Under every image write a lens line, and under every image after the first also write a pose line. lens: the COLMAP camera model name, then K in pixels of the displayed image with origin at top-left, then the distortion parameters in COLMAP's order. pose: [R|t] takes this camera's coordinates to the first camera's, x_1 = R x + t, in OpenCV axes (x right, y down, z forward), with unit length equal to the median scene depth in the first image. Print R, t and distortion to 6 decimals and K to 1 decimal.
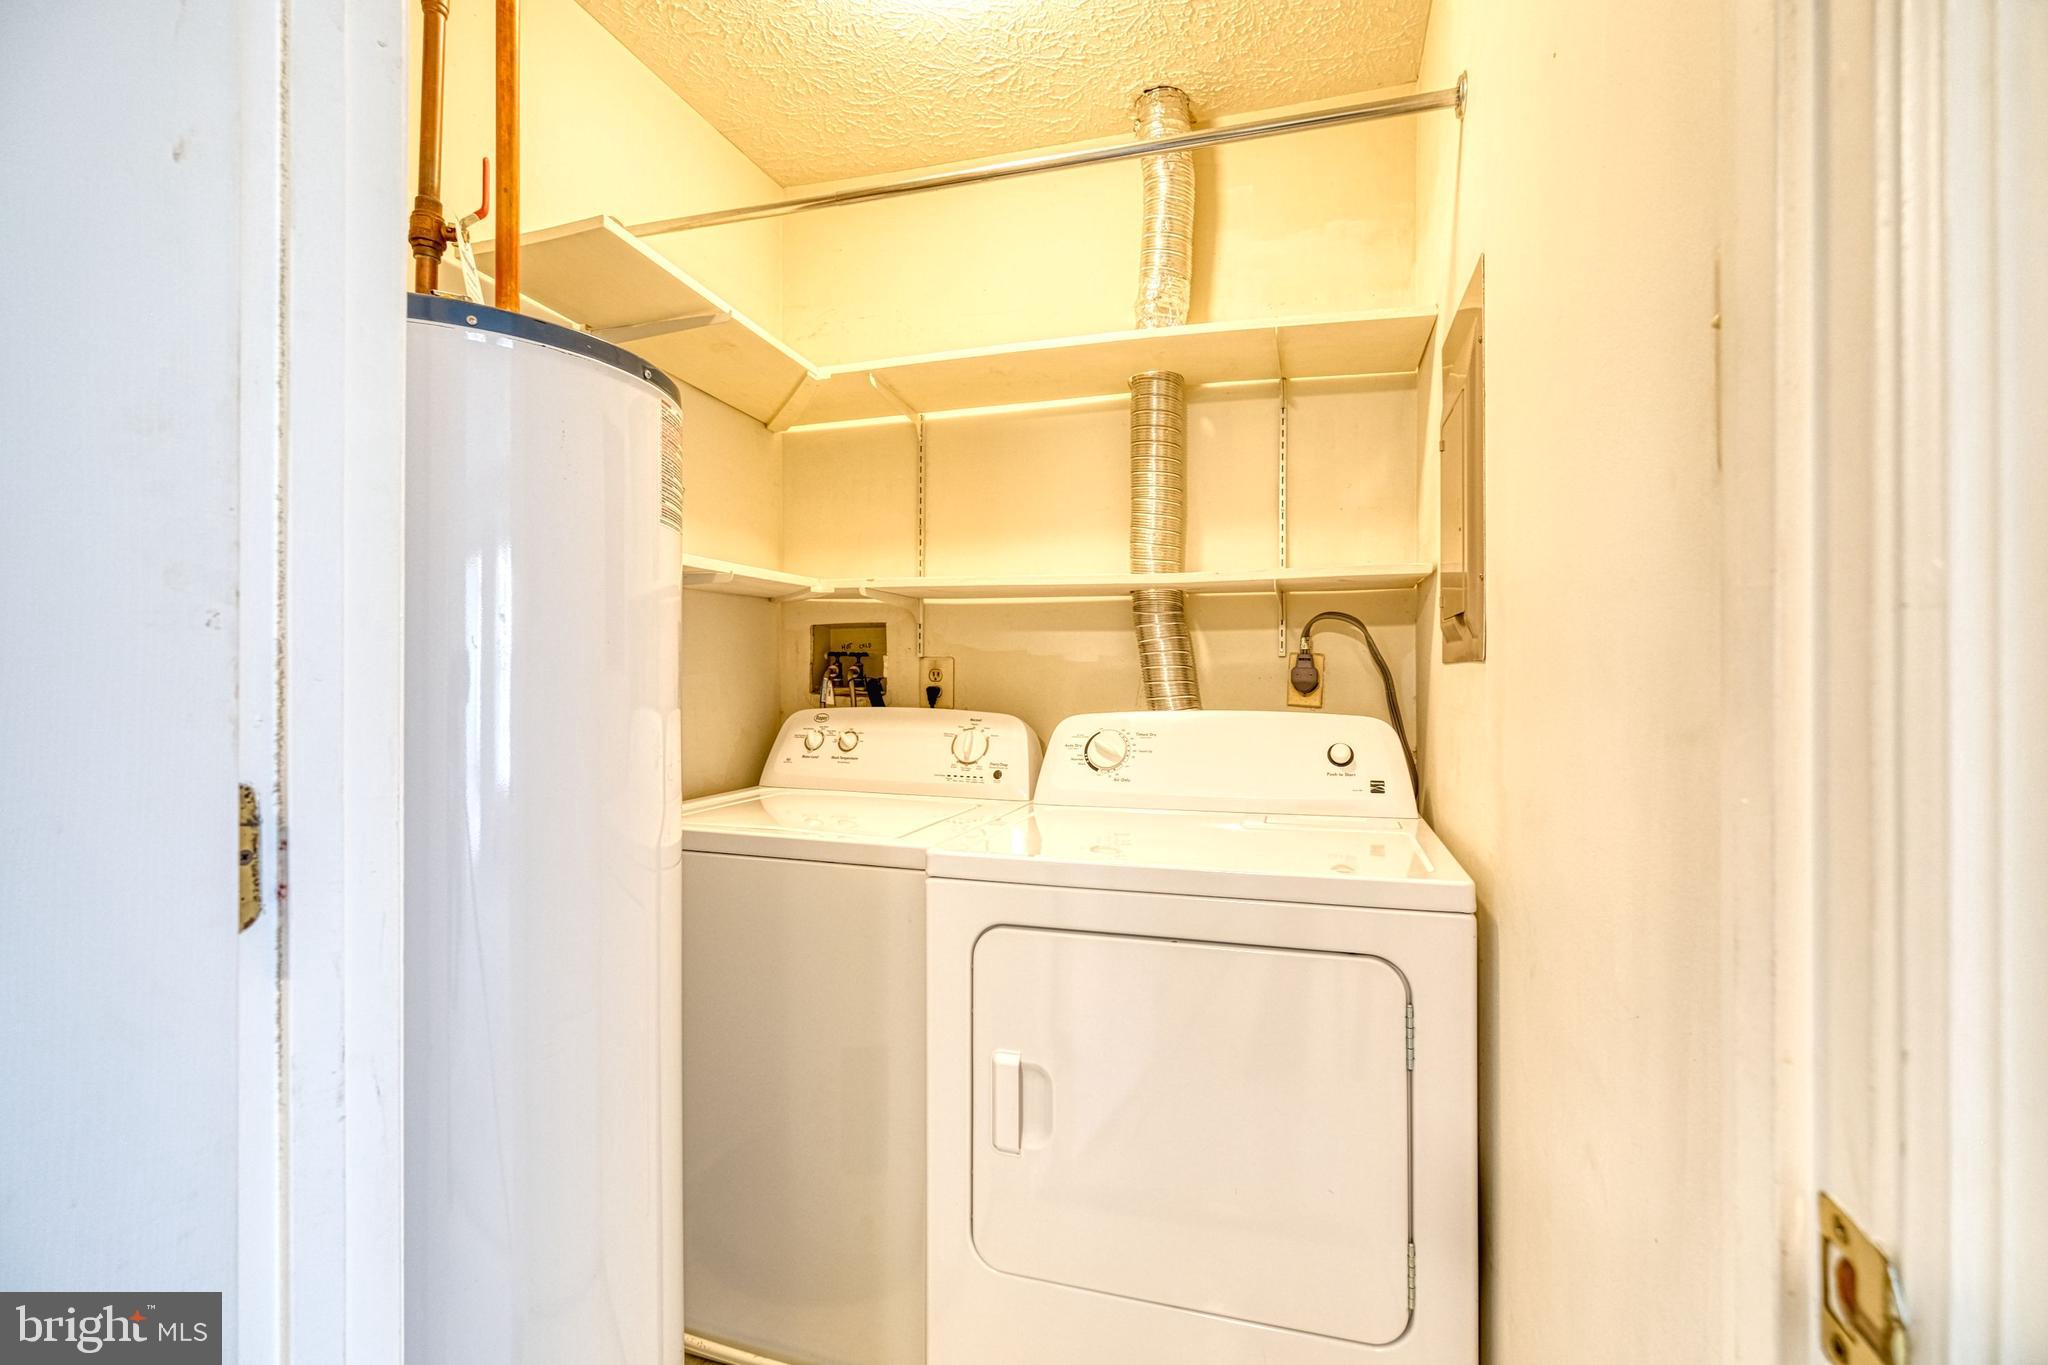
lens RADIAL K [[896.0, 0, 1035.5], [0, 896.0, 670.1], [0, 0, 1]] dist [-0.000123, -0.000504]
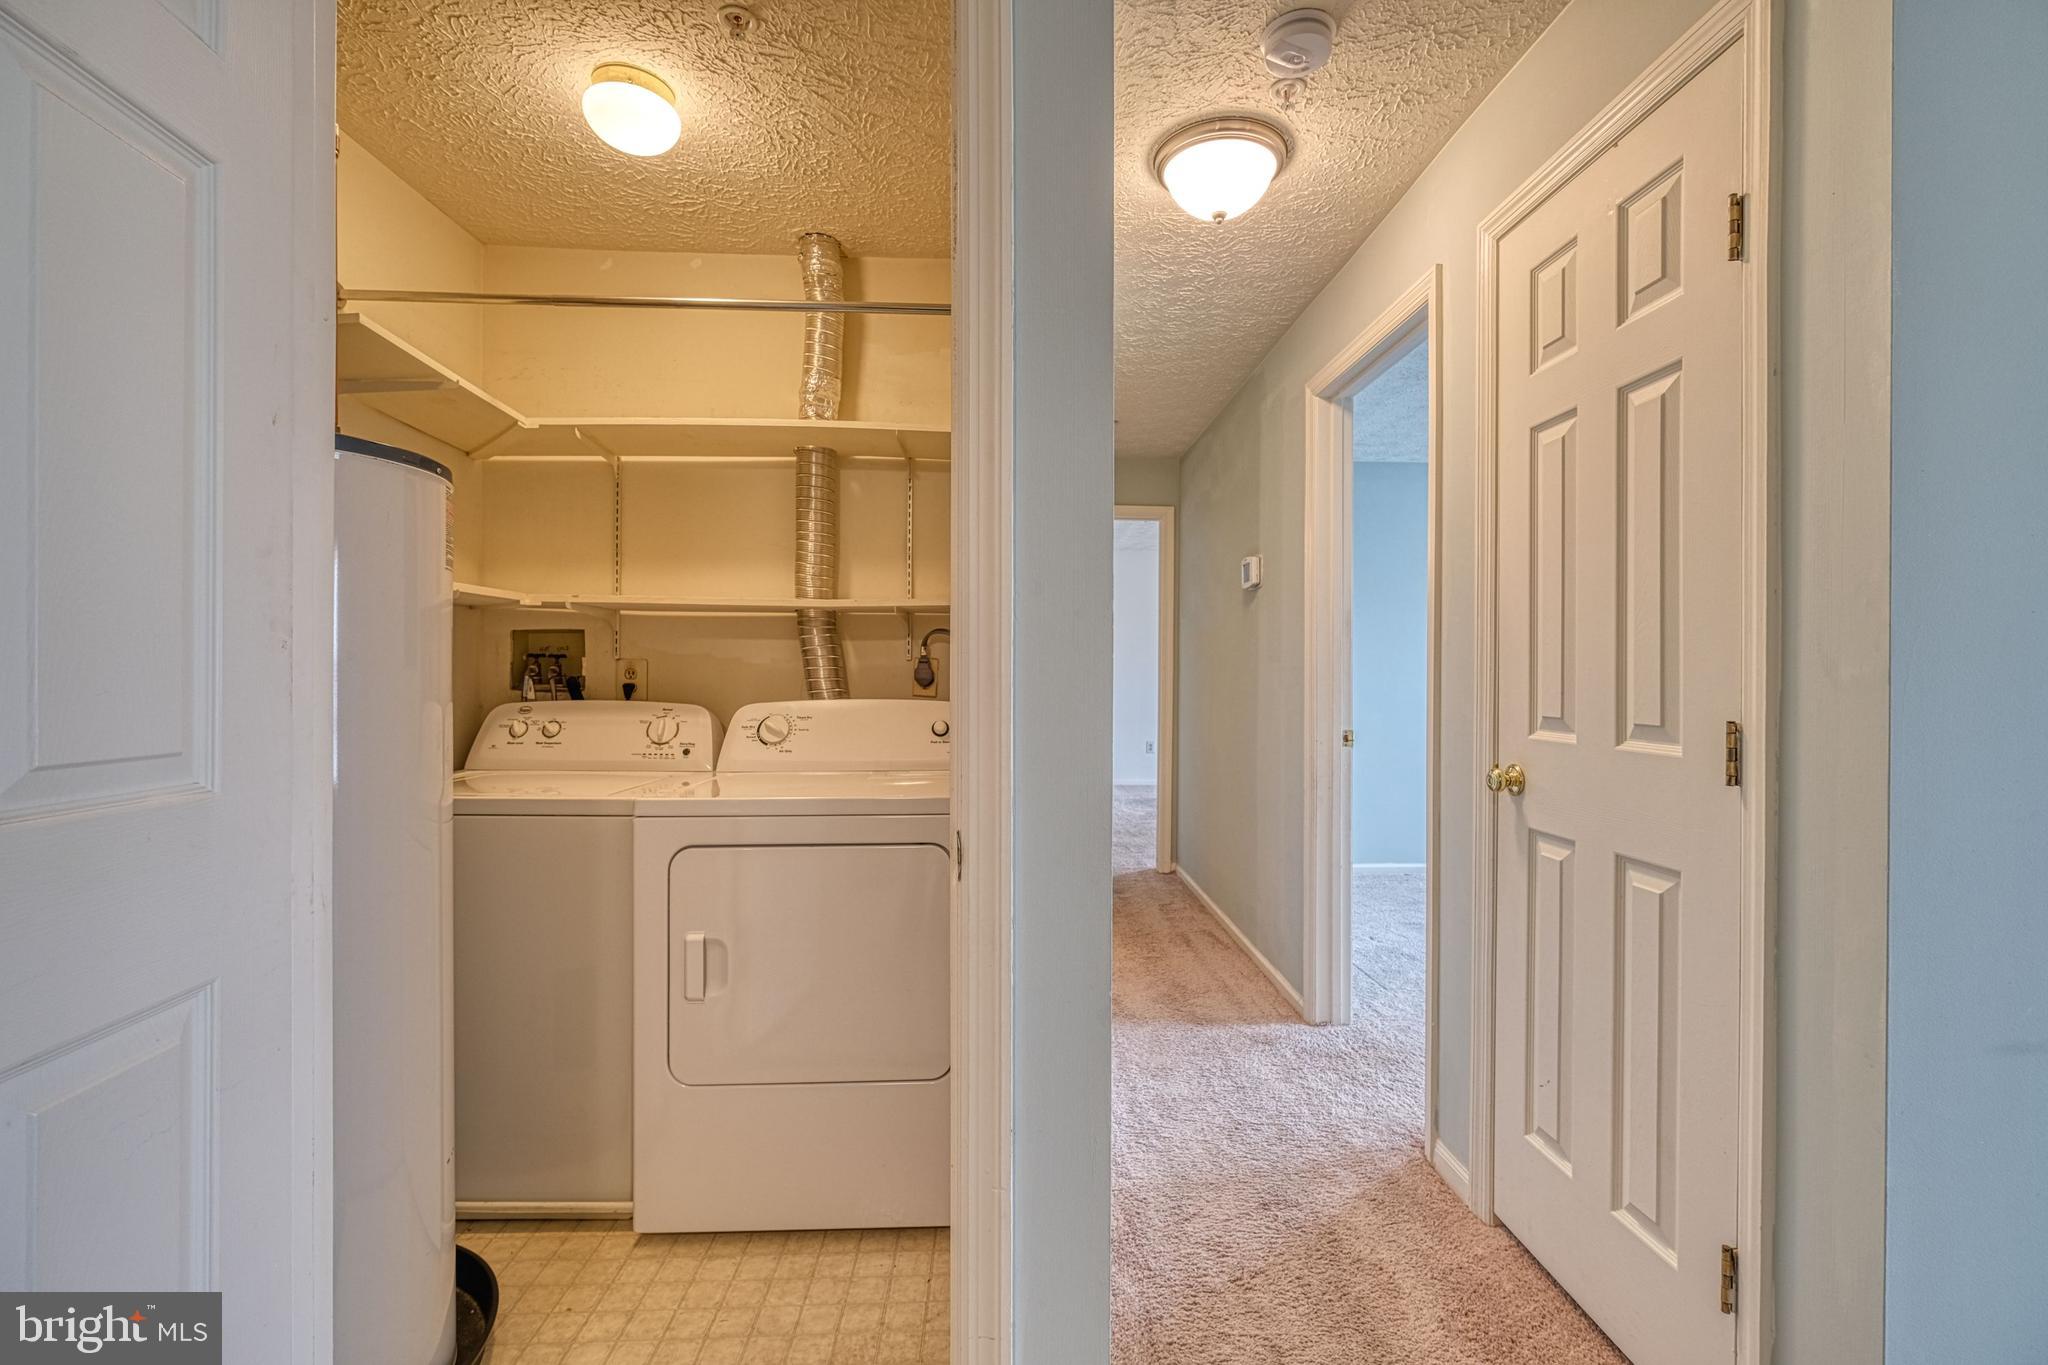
lens RADIAL K [[896.0, 0, 1035.5], [0, 896.0, 670.1], [0, 0, 1]] dist [-0.000123, -0.000504]
pose [[0.944205, 0.001976, 0.329352, 0.006486], [-0.001979, 0.999998, -0.000327, -0.000066], [-0.329352, -0.000343, 0.944207, -0.357932]]
